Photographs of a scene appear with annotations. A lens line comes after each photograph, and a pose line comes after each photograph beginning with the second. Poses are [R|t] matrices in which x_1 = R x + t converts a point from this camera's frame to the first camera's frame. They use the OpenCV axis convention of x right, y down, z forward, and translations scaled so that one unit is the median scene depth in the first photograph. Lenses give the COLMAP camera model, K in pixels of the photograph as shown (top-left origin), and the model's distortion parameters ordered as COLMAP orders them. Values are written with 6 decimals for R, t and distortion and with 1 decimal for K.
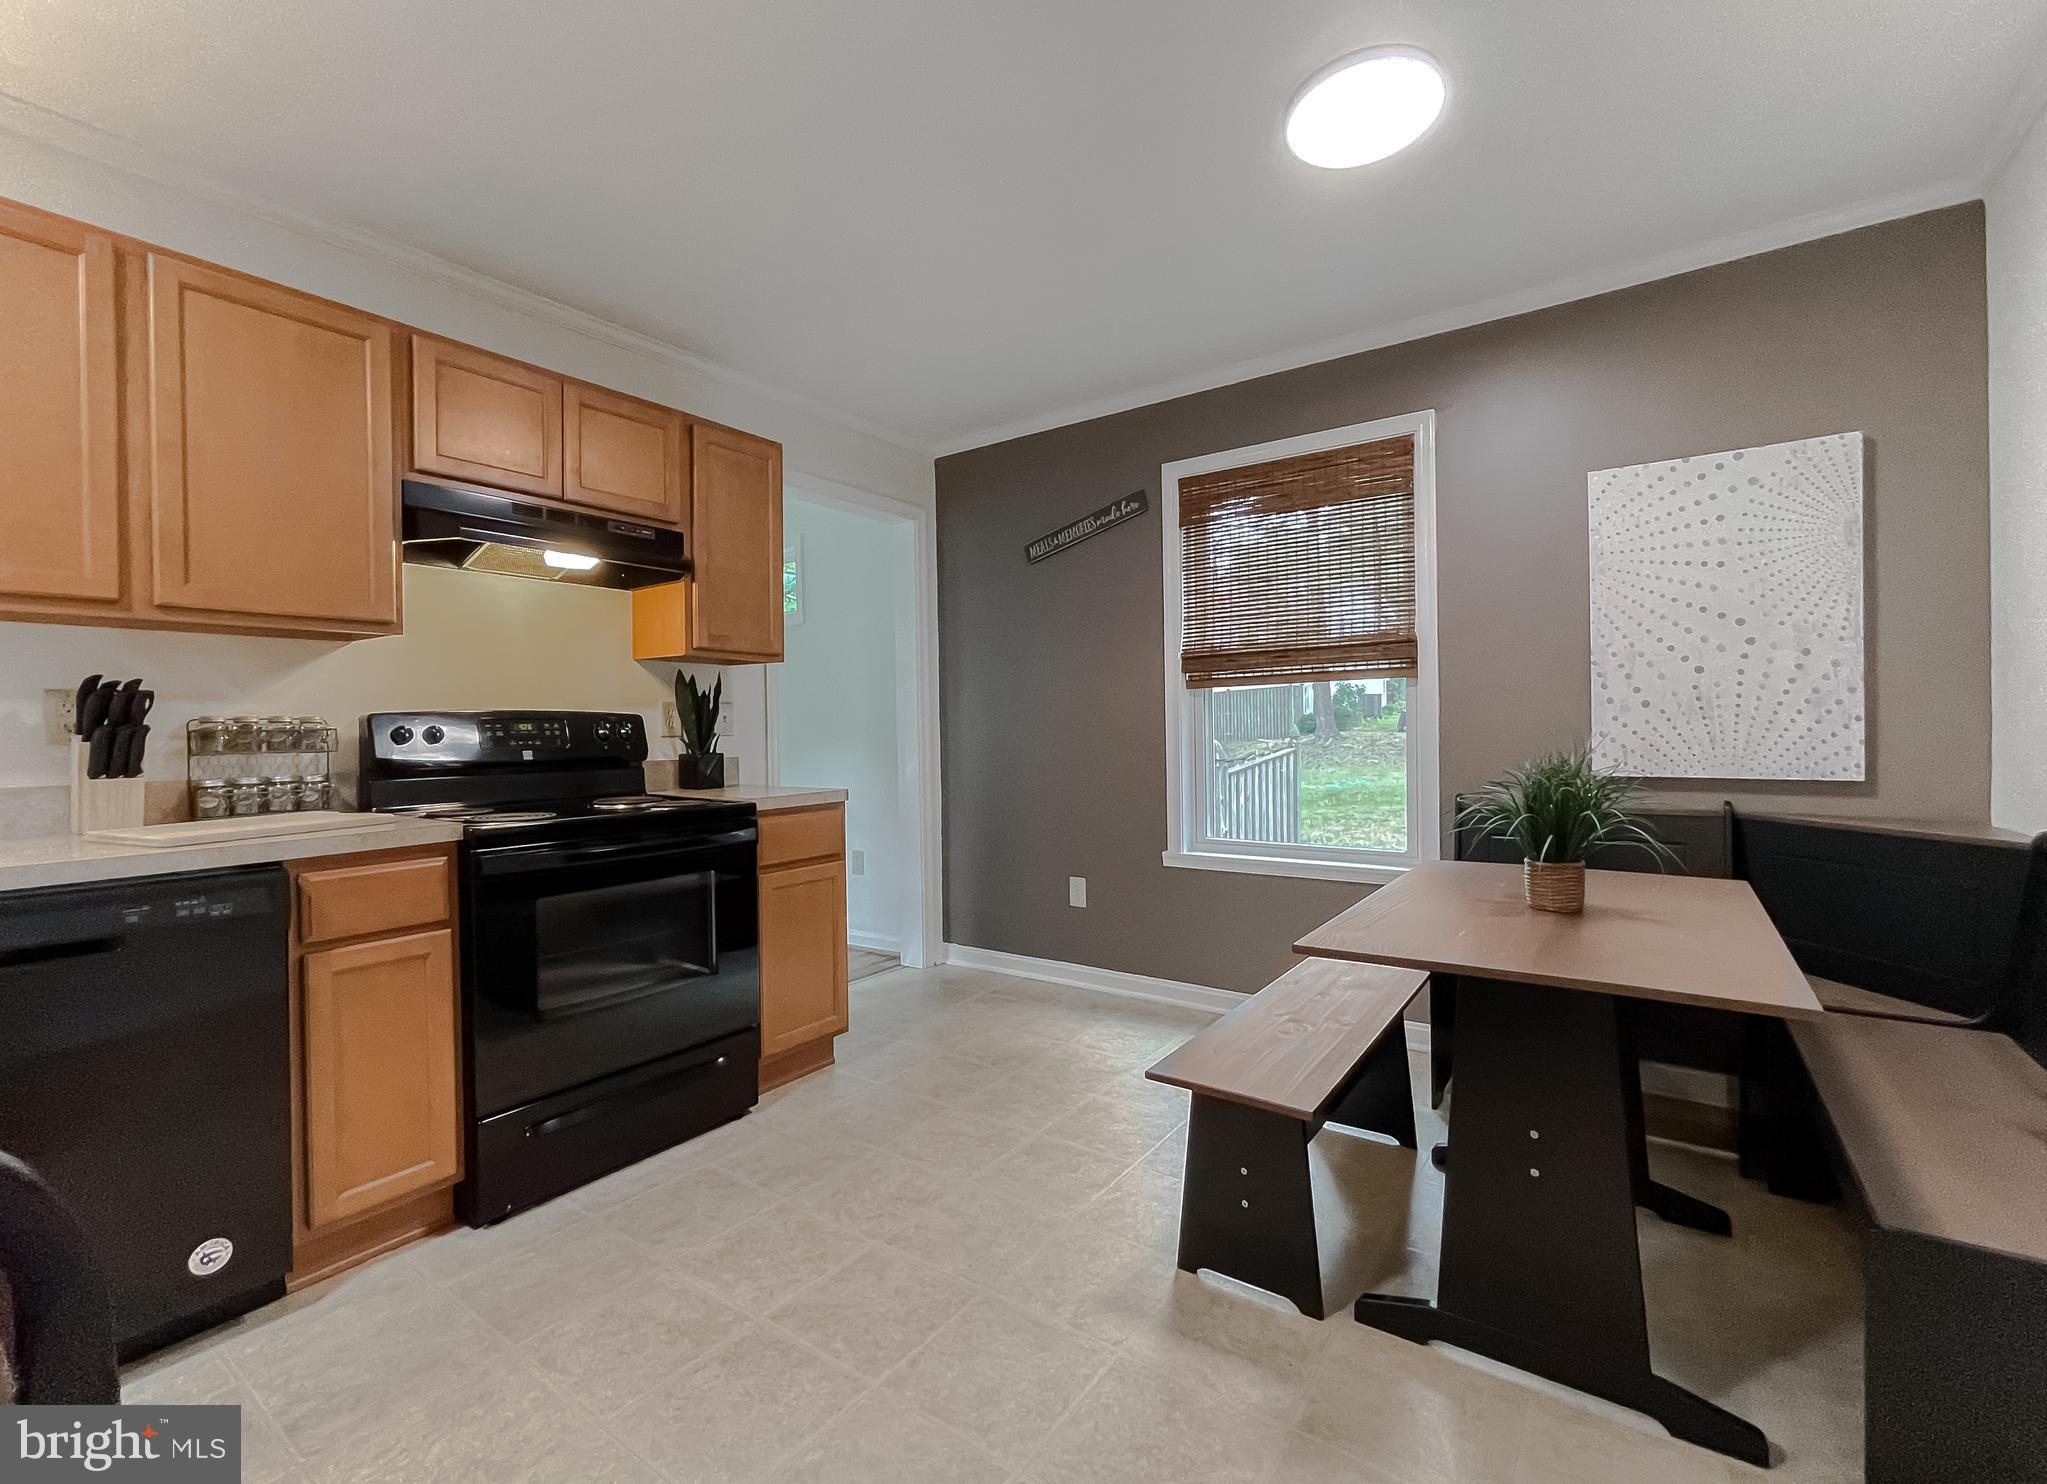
lens RADIAL K [[873.2, 0, 1025.6], [0, 873.2, 736.4], [0, 0, 1]] dist [-0.007727, 0.002455]
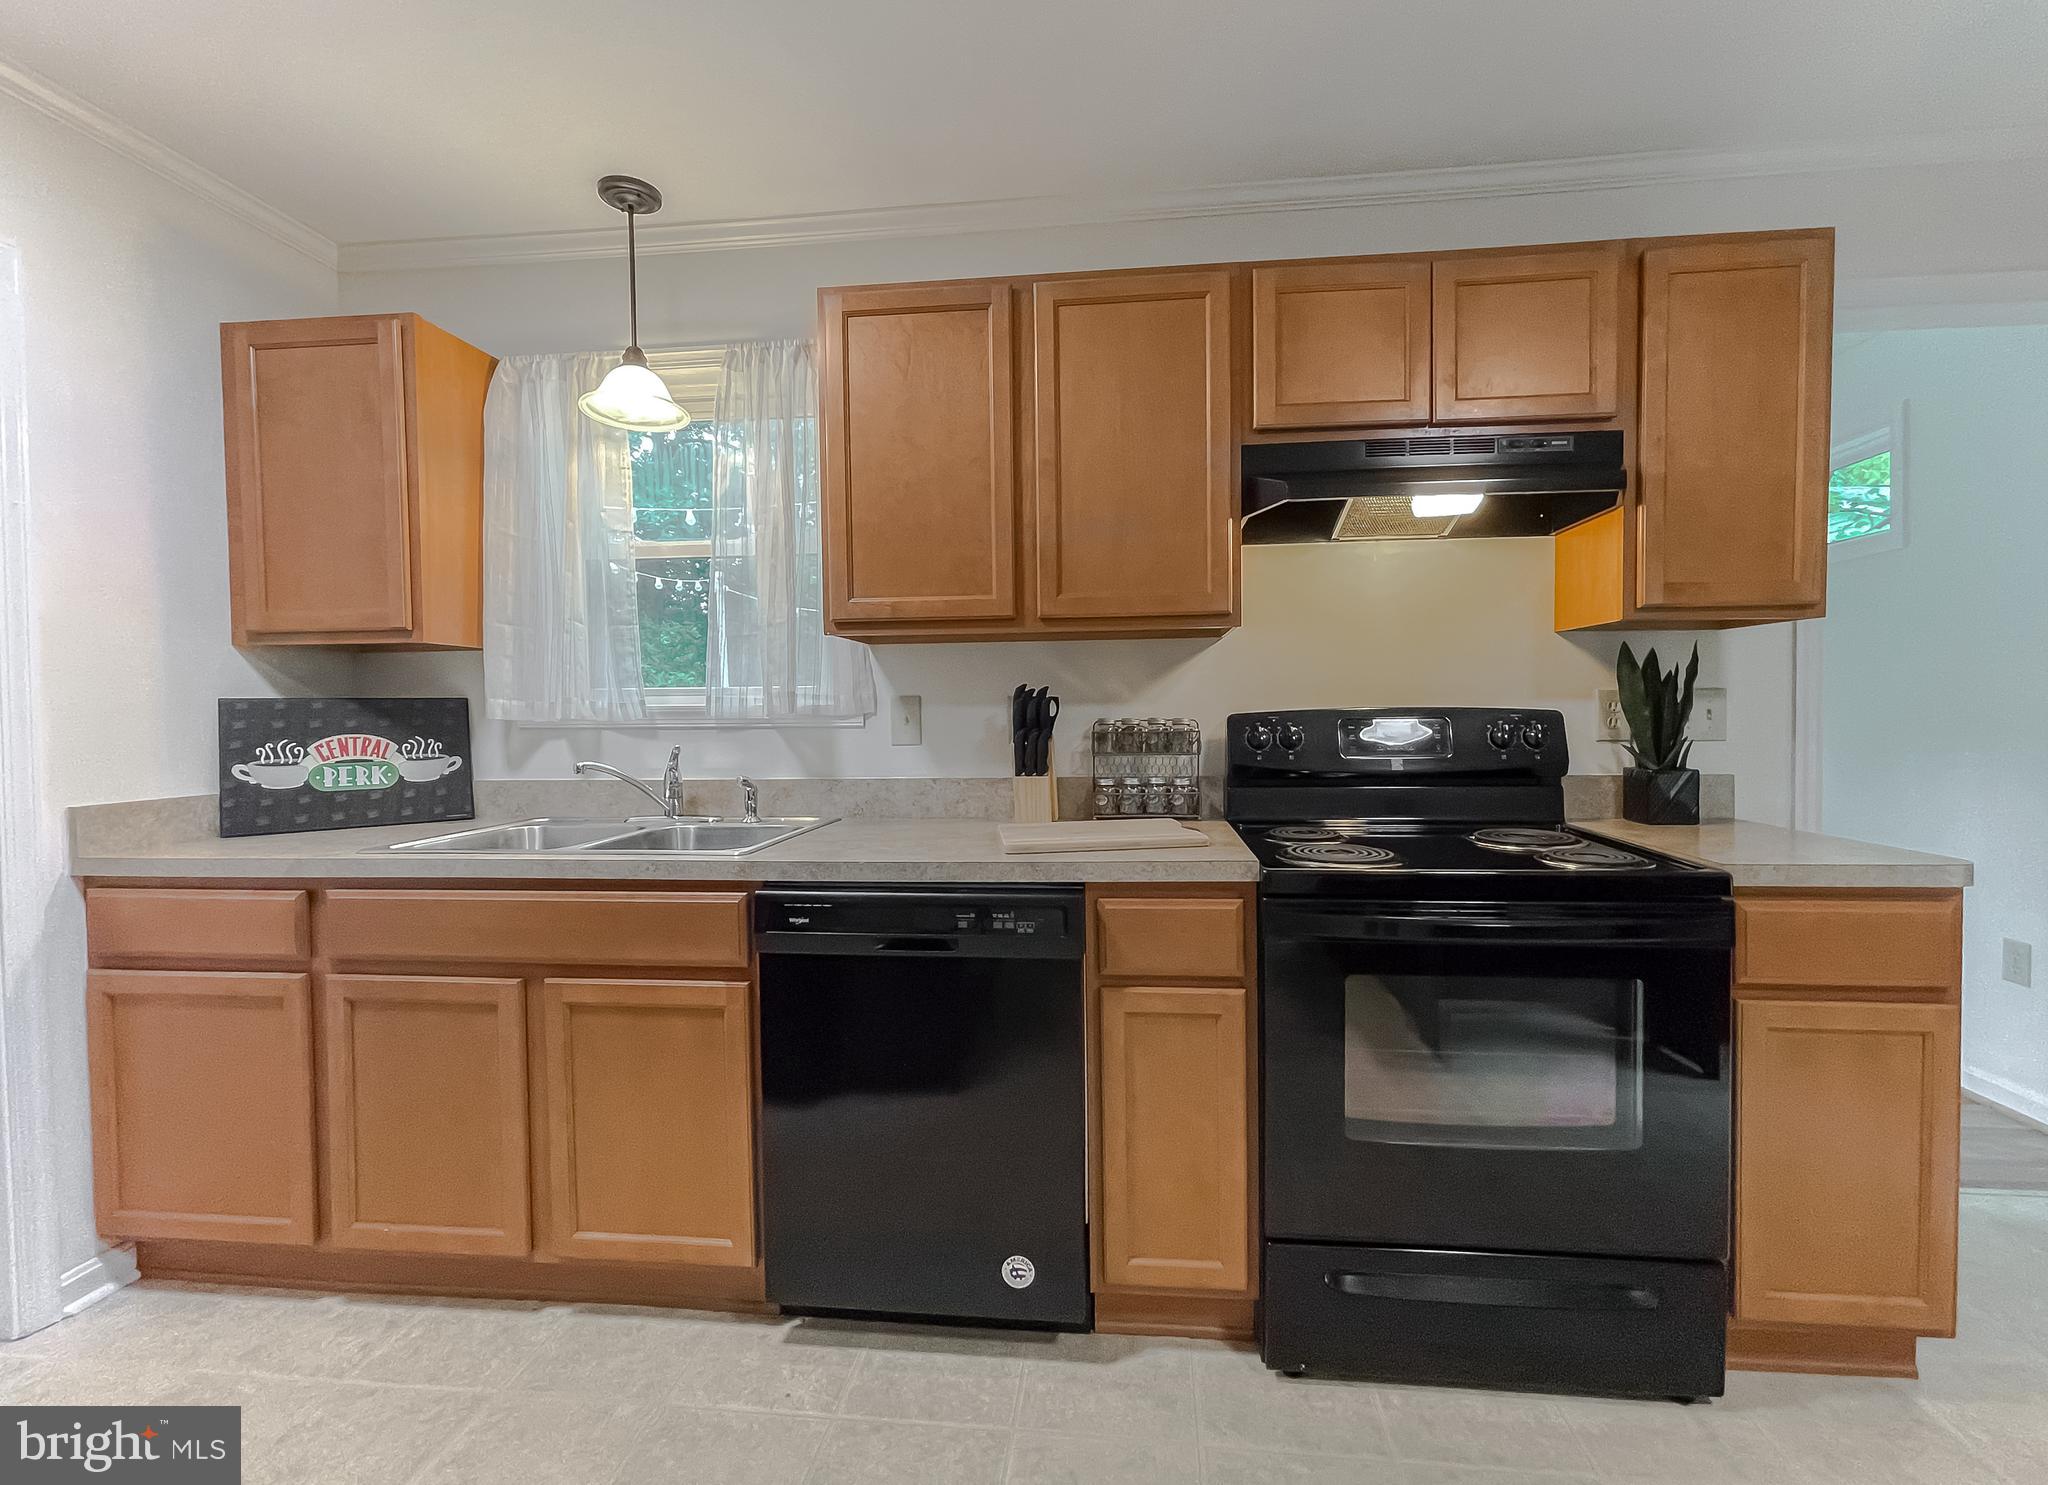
lens RADIAL K [[873.6, 0, 1029.4], [0, 873.6, 743.8], [0, 0, 1]] dist [-0.007727, 0.002455]
pose [[0.504459, 0.030518, -0.862896, -0.059182], [-0.003759, 0.999443, 0.033149, -0.024364], [0.863428, -0.013479, 0.504293, 0.336952]]
